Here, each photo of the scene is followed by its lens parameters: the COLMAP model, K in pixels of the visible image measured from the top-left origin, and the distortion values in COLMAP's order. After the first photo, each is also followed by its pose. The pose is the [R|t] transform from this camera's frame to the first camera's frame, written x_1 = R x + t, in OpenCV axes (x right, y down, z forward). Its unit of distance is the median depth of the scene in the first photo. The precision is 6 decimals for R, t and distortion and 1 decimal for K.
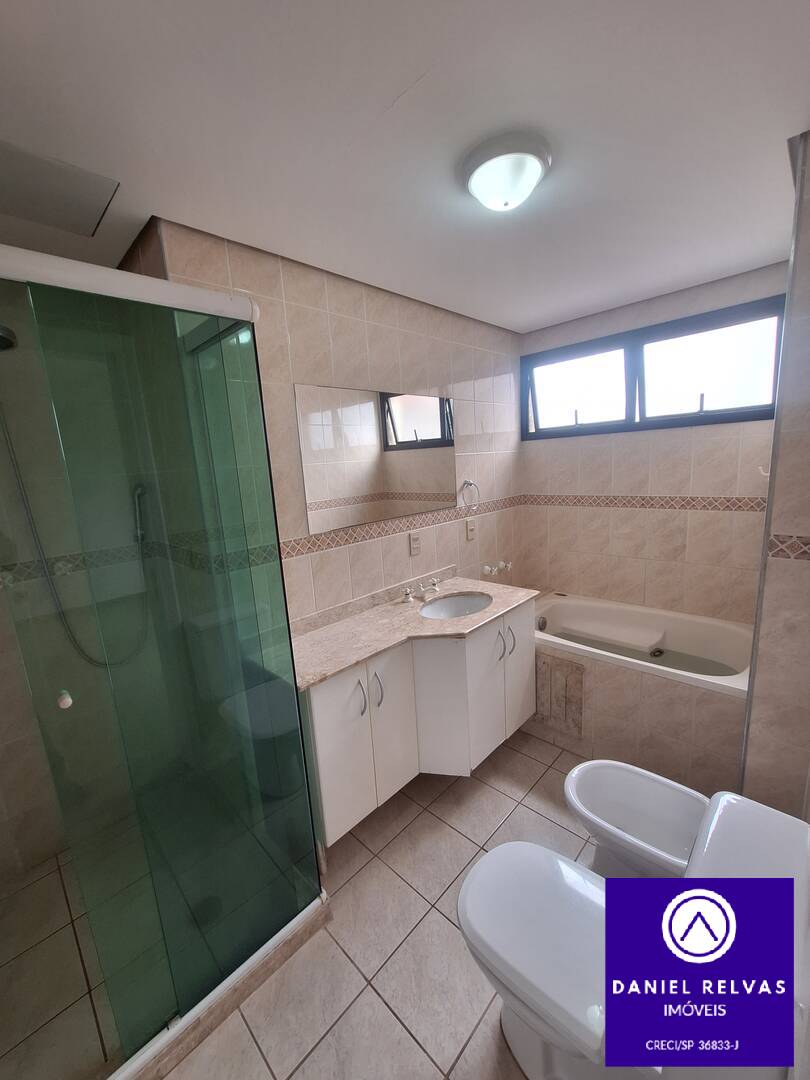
lens RADIAL K [[425.8, 0, 405.0], [0, 425.8, 540.0], [0, 0, 1]] dist [0.000588, 0.000199]
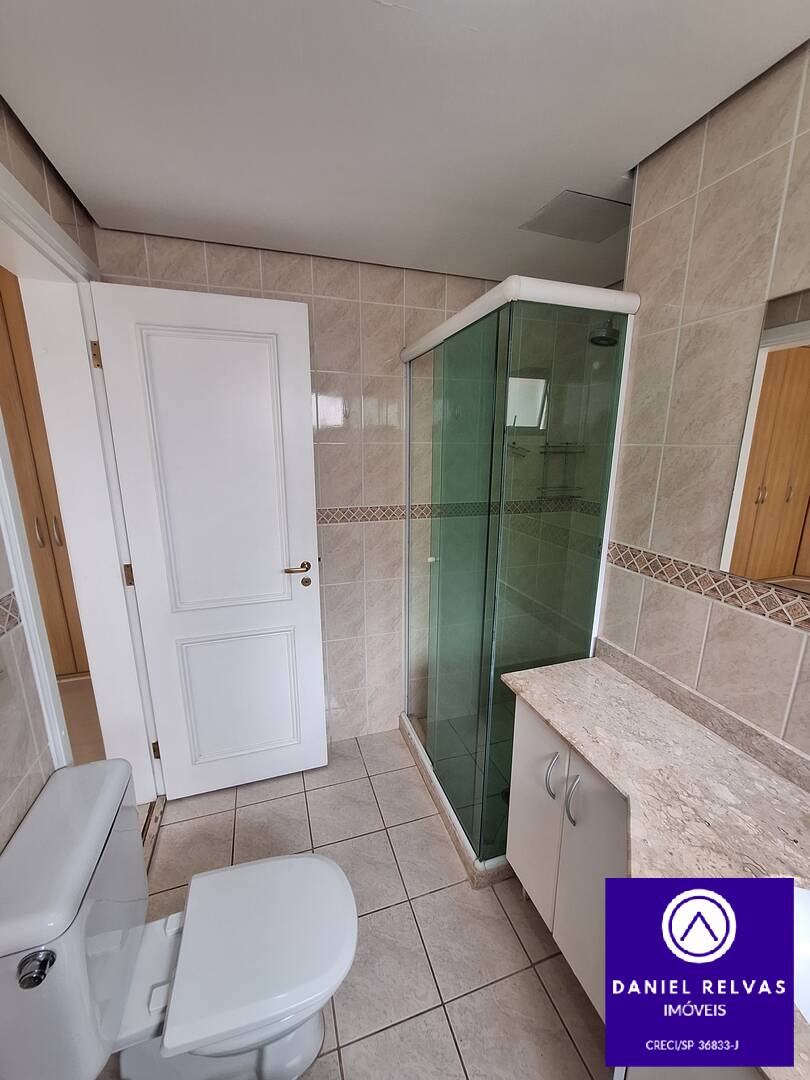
lens RADIAL K [[425.8, 0, 405.0], [0, 425.8, 540.0], [0, 0, 1]] dist [0.000588, 0.000199]
pose [[-0.464919, 0.250485, -0.849181, 0.539863], [-0.134657, 0.927979, 0.347451, -0.225925], [0.875053, 0.275885, -0.397705, 0.963946]]
